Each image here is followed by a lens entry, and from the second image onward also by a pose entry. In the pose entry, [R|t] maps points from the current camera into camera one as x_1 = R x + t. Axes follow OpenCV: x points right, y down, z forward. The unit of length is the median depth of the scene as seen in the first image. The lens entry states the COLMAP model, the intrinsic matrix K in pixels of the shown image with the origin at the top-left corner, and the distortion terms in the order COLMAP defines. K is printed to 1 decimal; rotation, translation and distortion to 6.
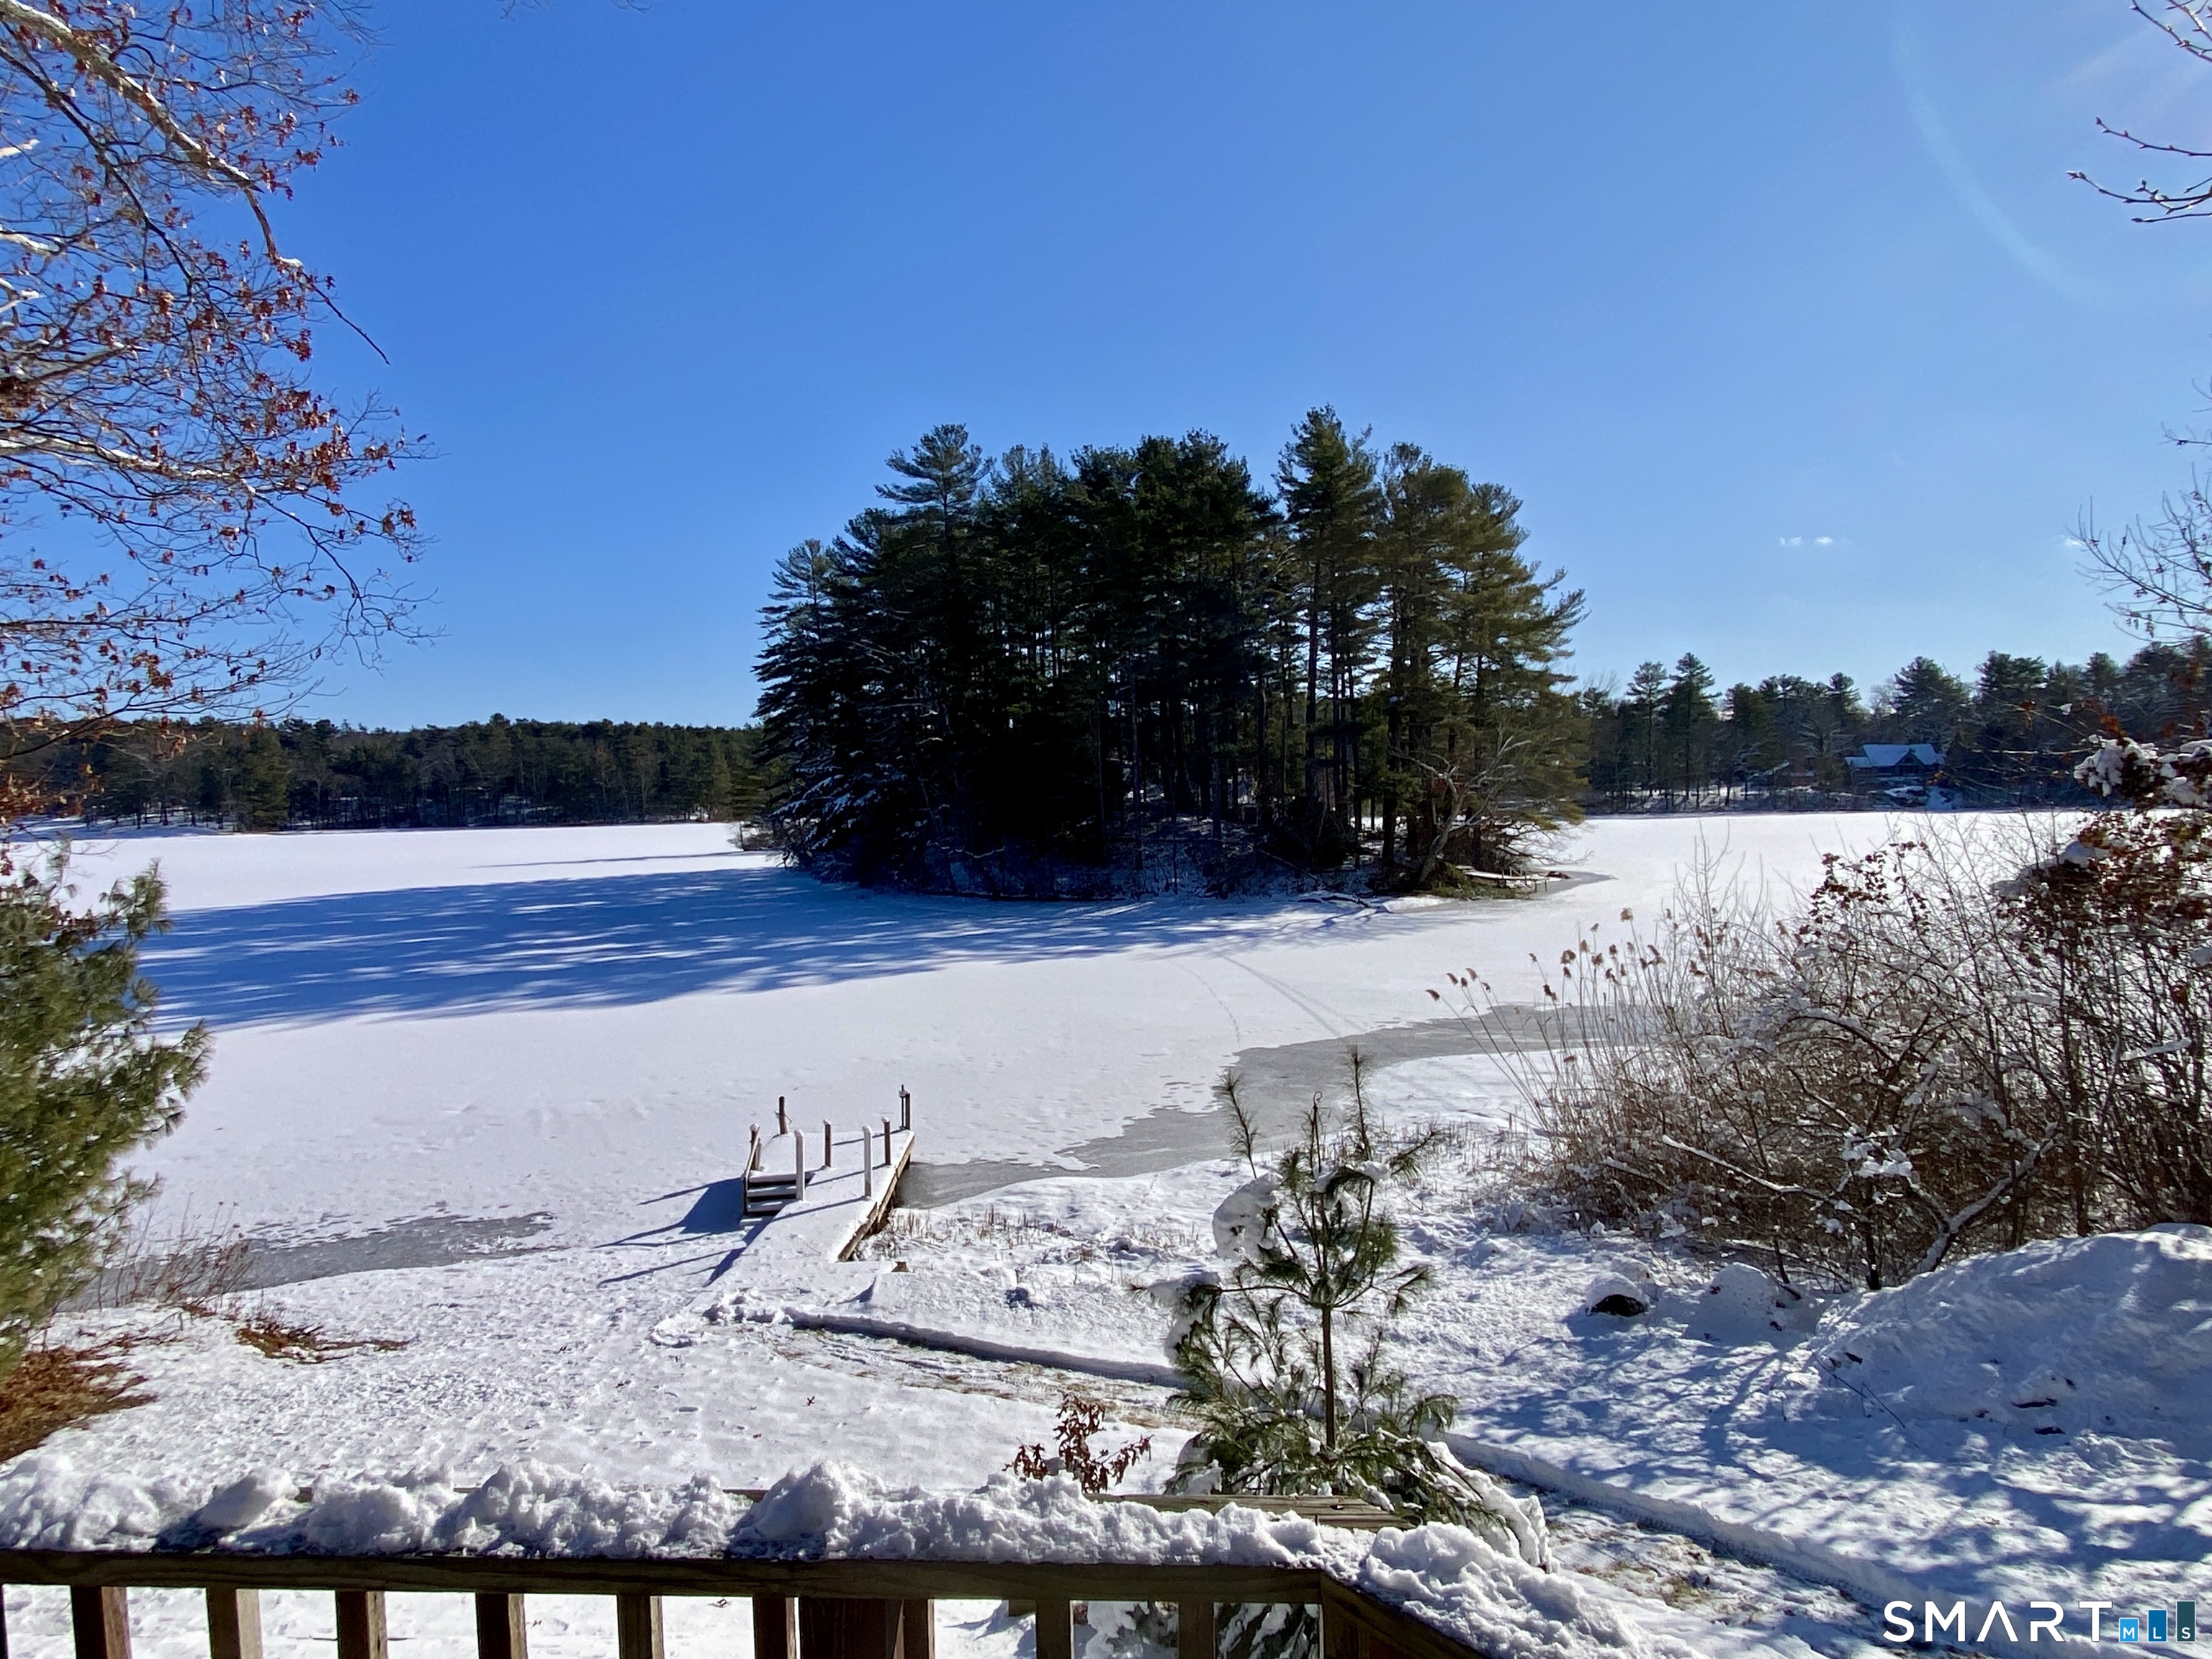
lens RADIAL K [[1375.1, 0, 1106.0], [0, 1375.1, 829.5], [0, 0, 1]] dist [0.075420, -0.000596]
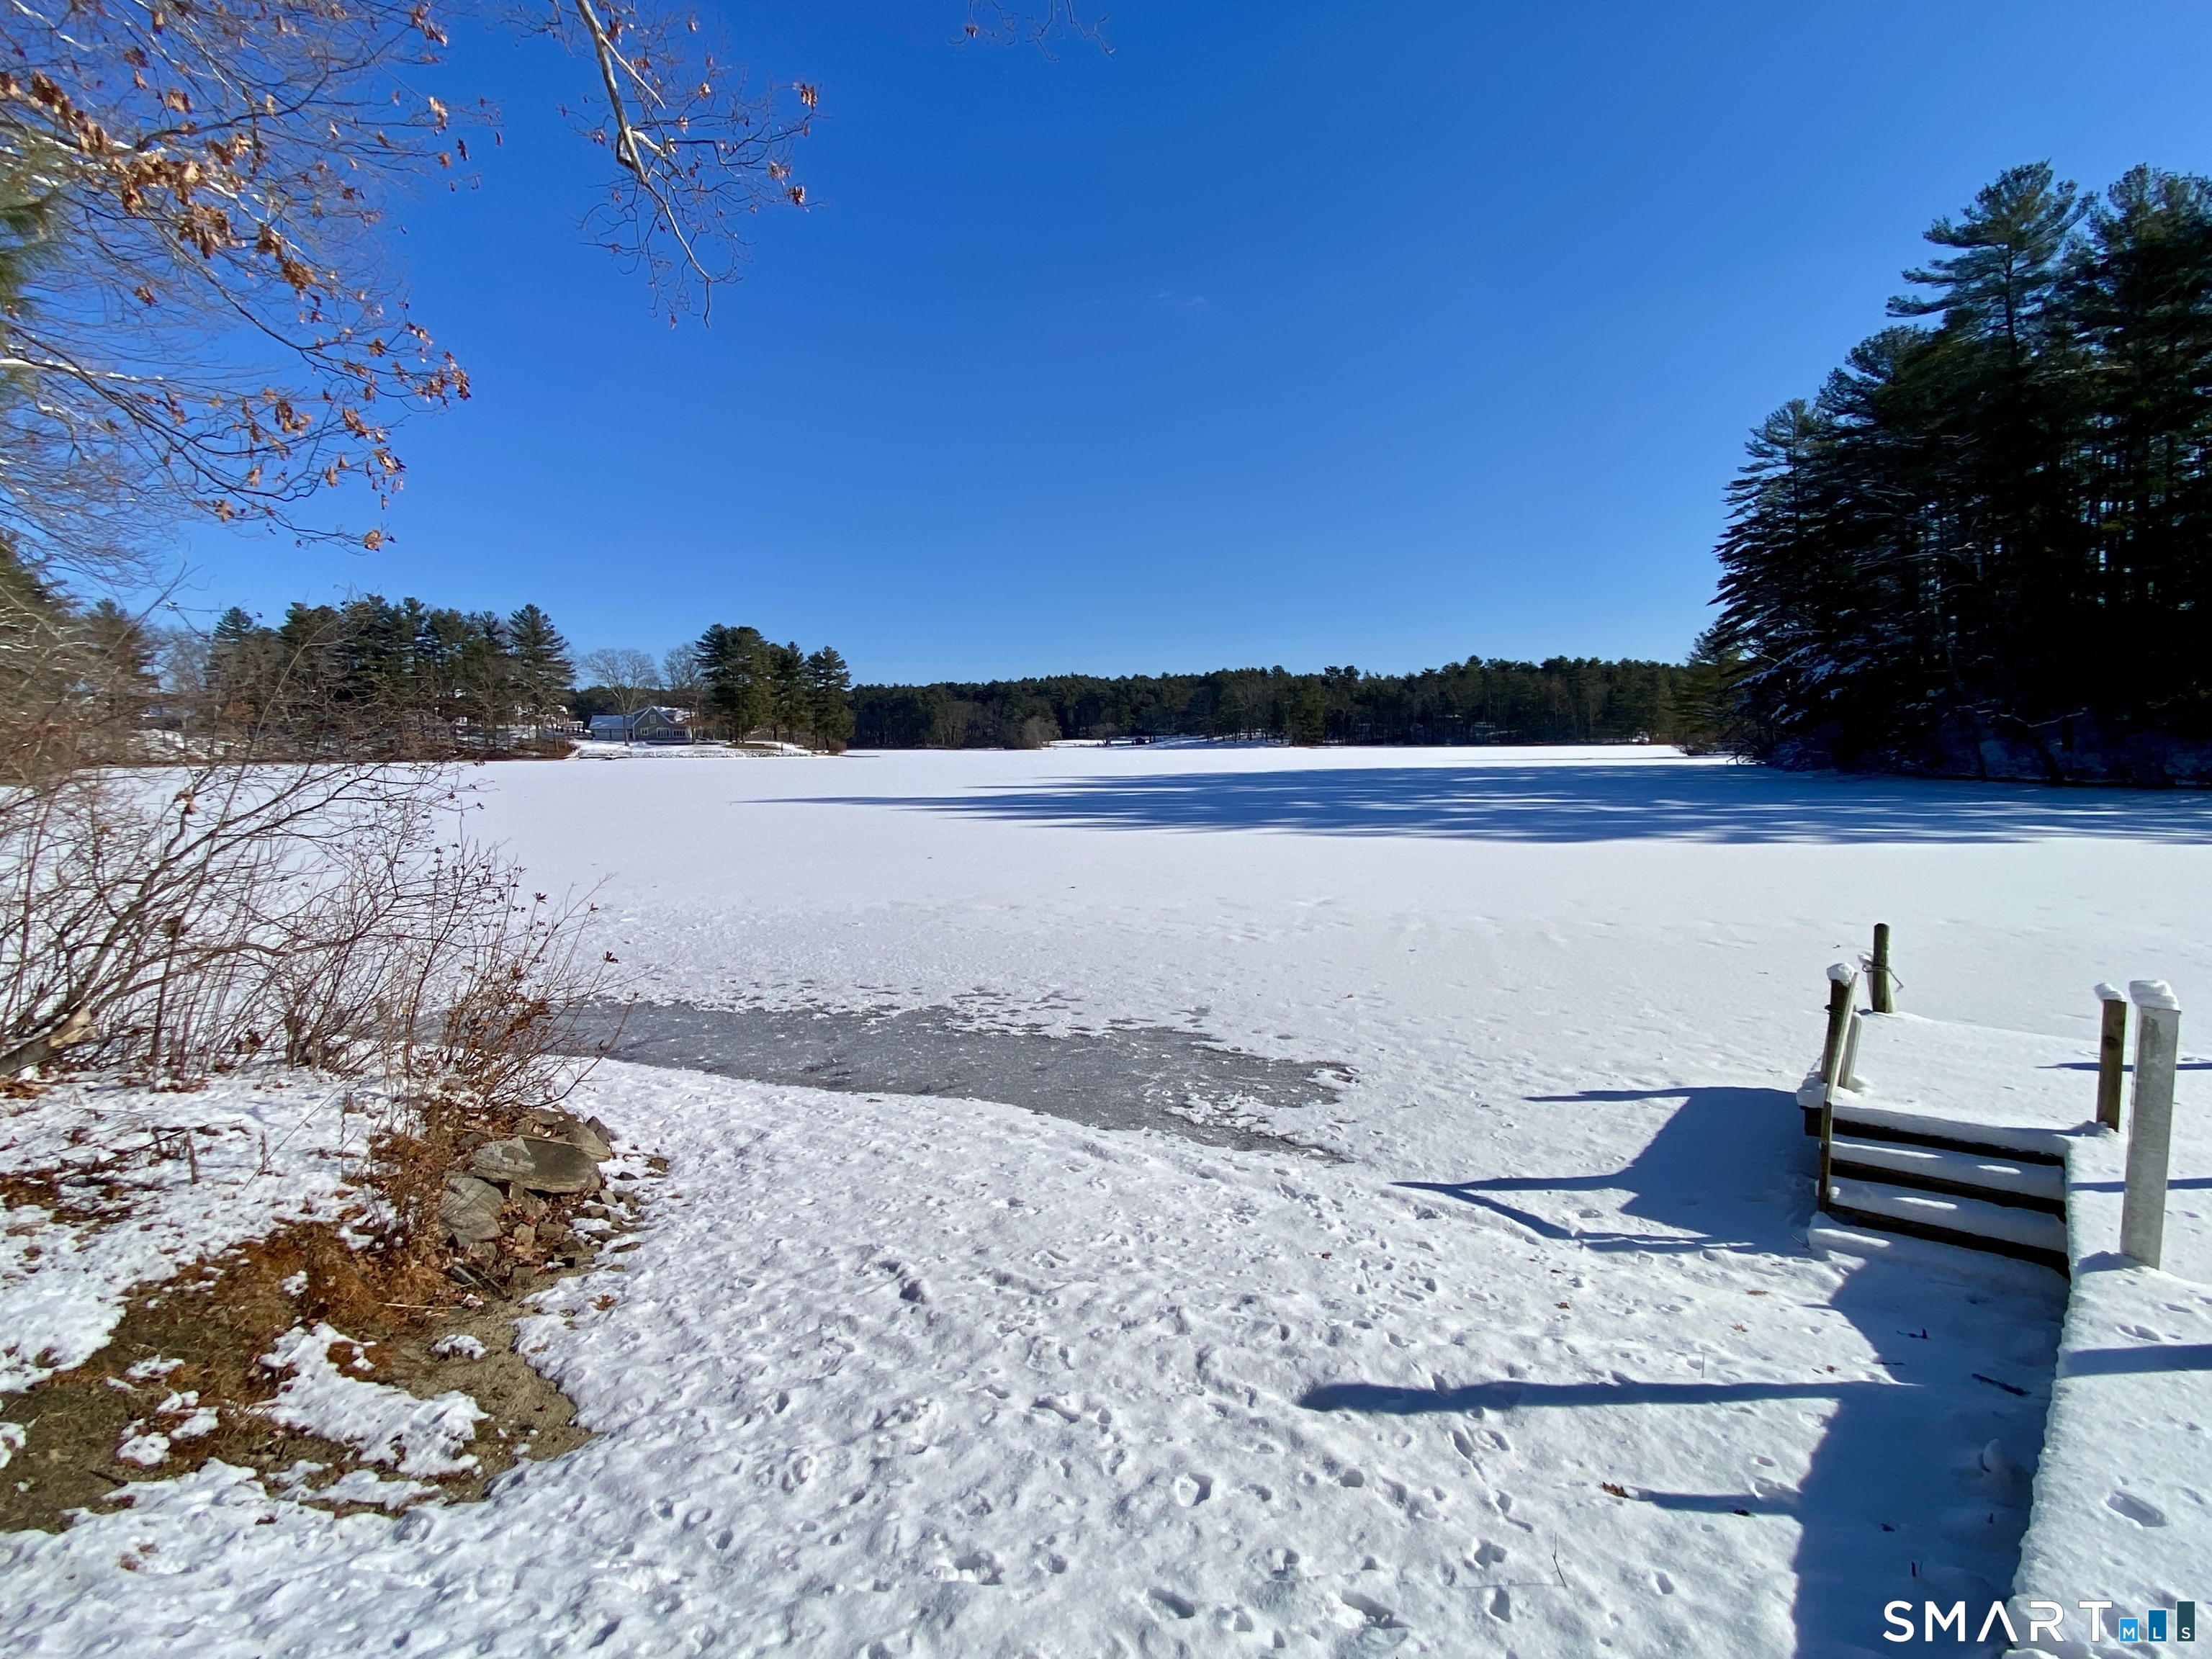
lens RADIAL K [[1110.9, 0, 1106.0], [0, 1110.9, 829.5], [0, 0, 1]] dist [0.000093, -0.008248]
pose [[0.743754, 0.066596, -0.665128, -0.056168], [-0.029546, 0.997328, 0.066819, 0.045431], [0.667800, -0.030045, 0.743734, 0.178758]]
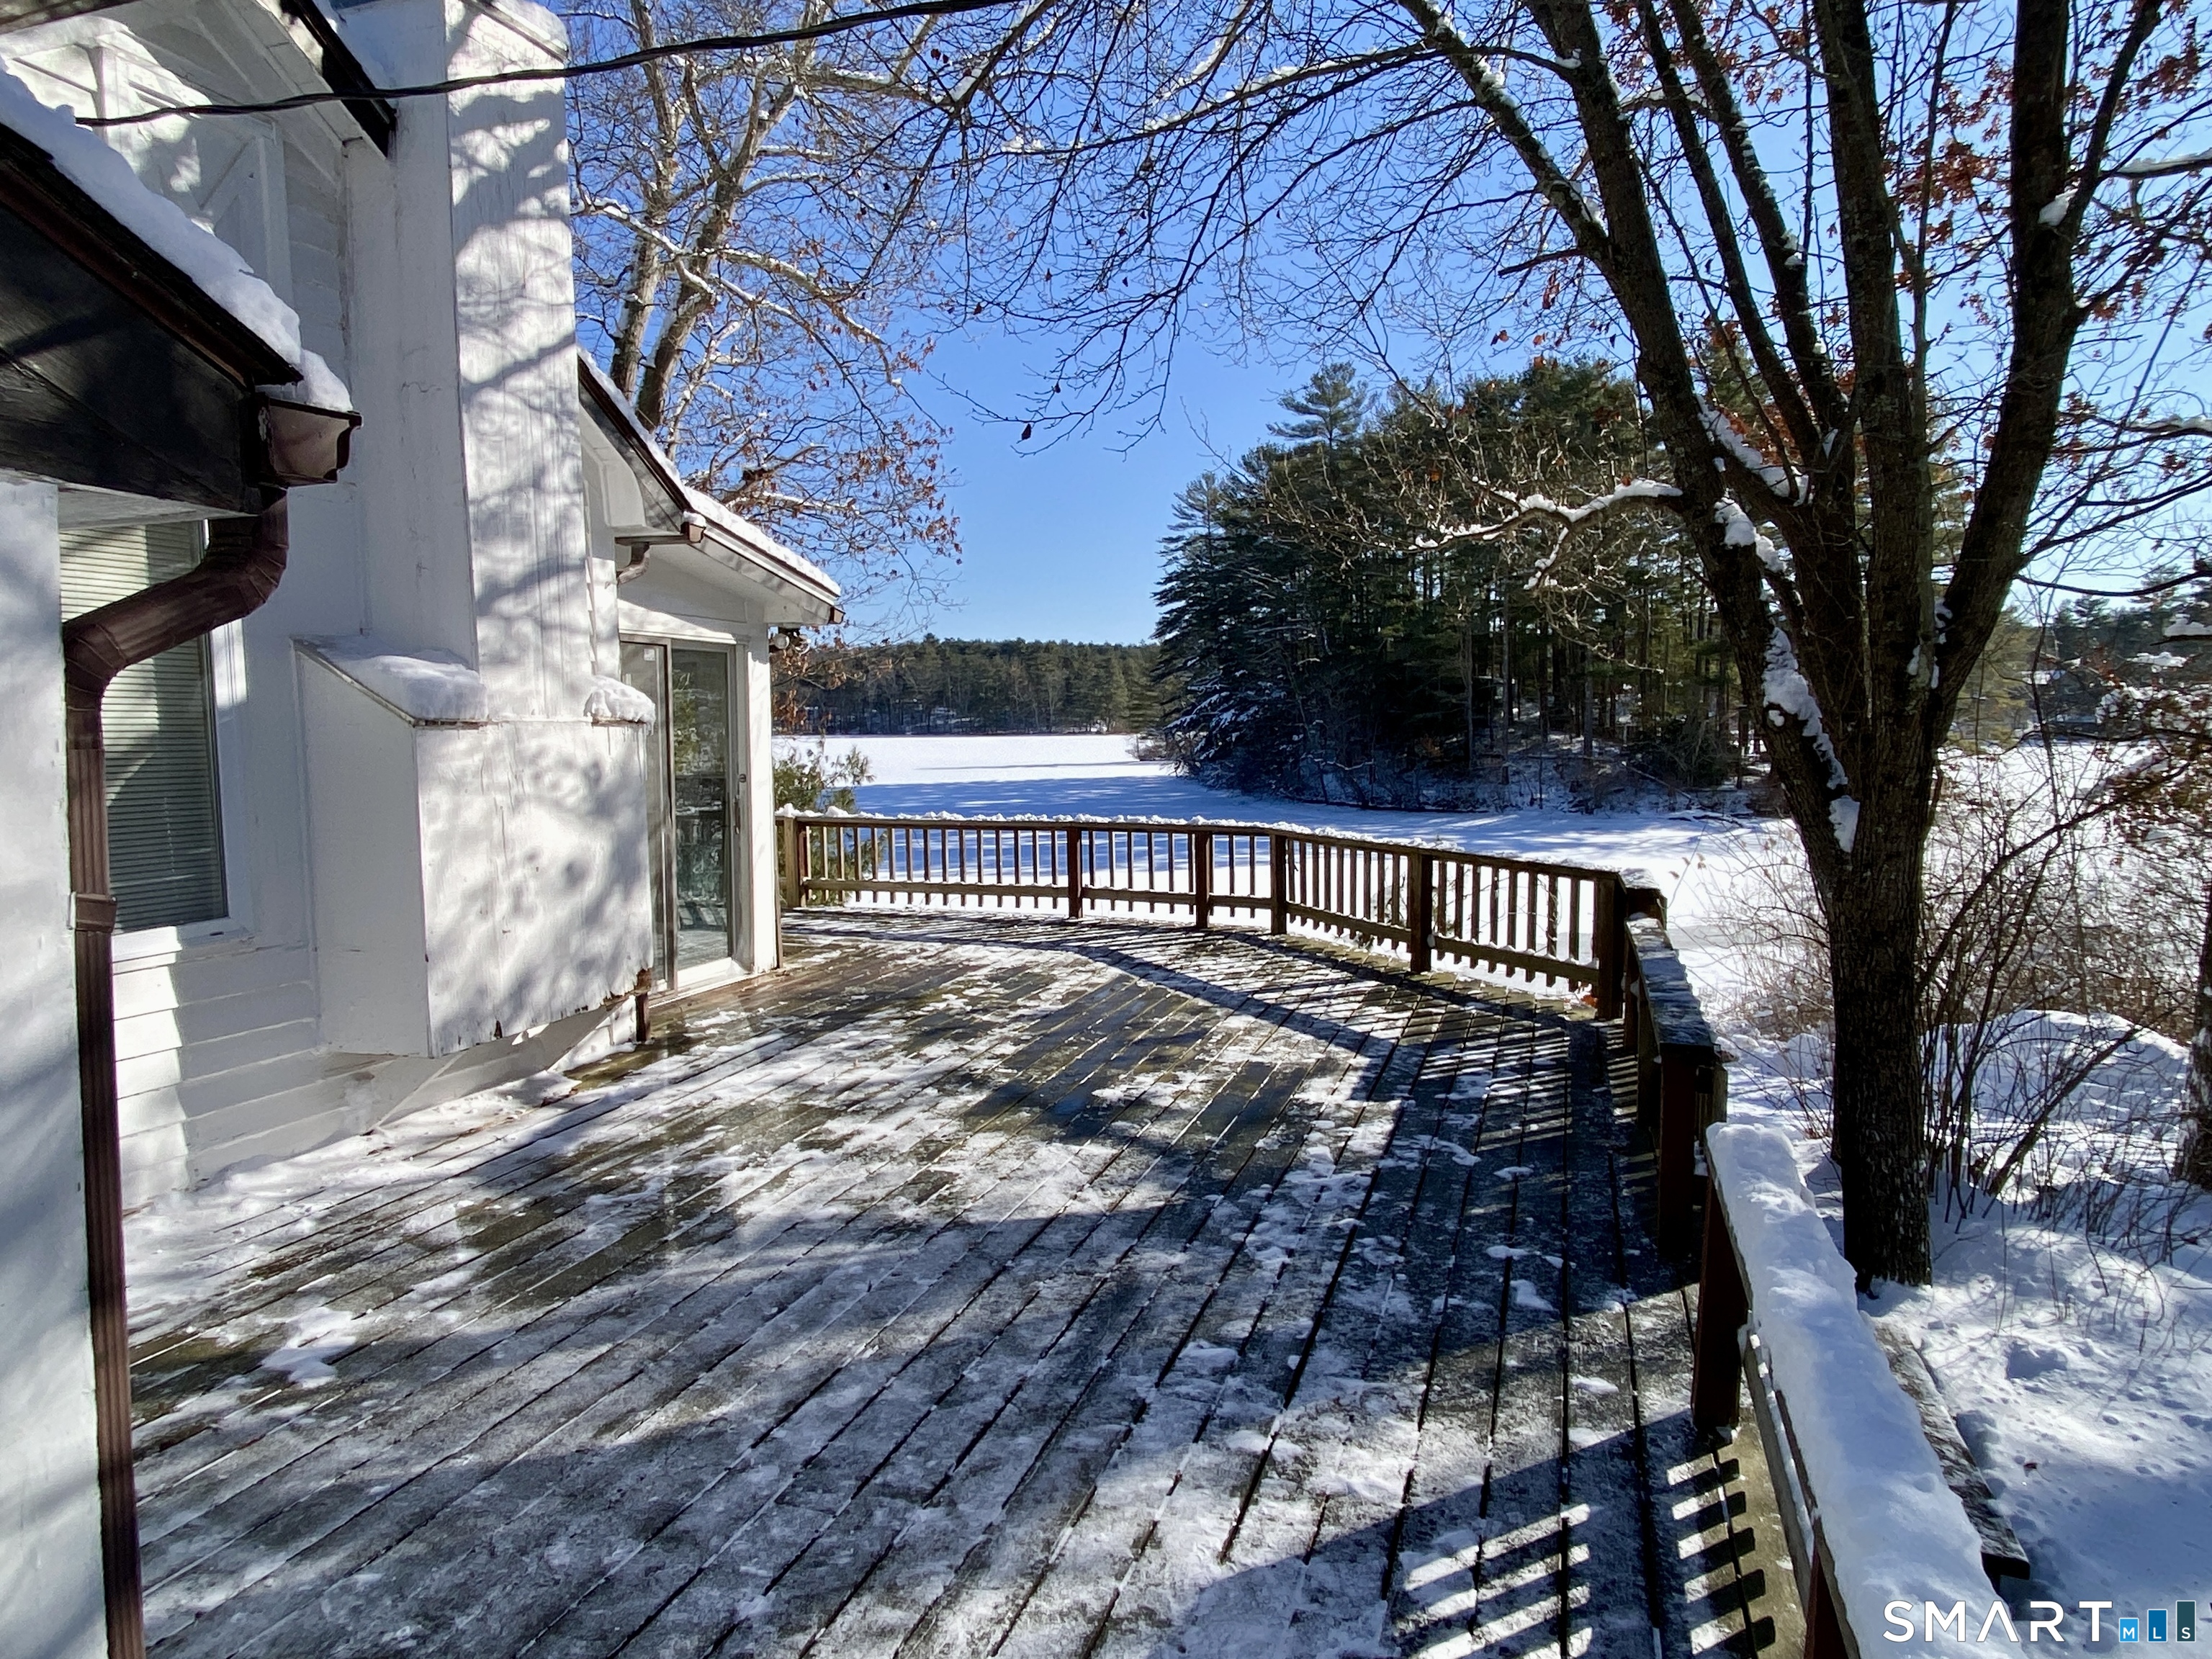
lens RADIAL K [[1375.1, 0, 1106.0], [0, 1375.1, 829.5], [0, 0, 1]] dist [0.075420, -0.000596]
pose [[0.961390, 0.035272, -0.272921, 0.018318], [-0.018524, 0.997797, 0.063701, 0.001375], [0.274567, -0.056186, 0.959925, -0.088188]]
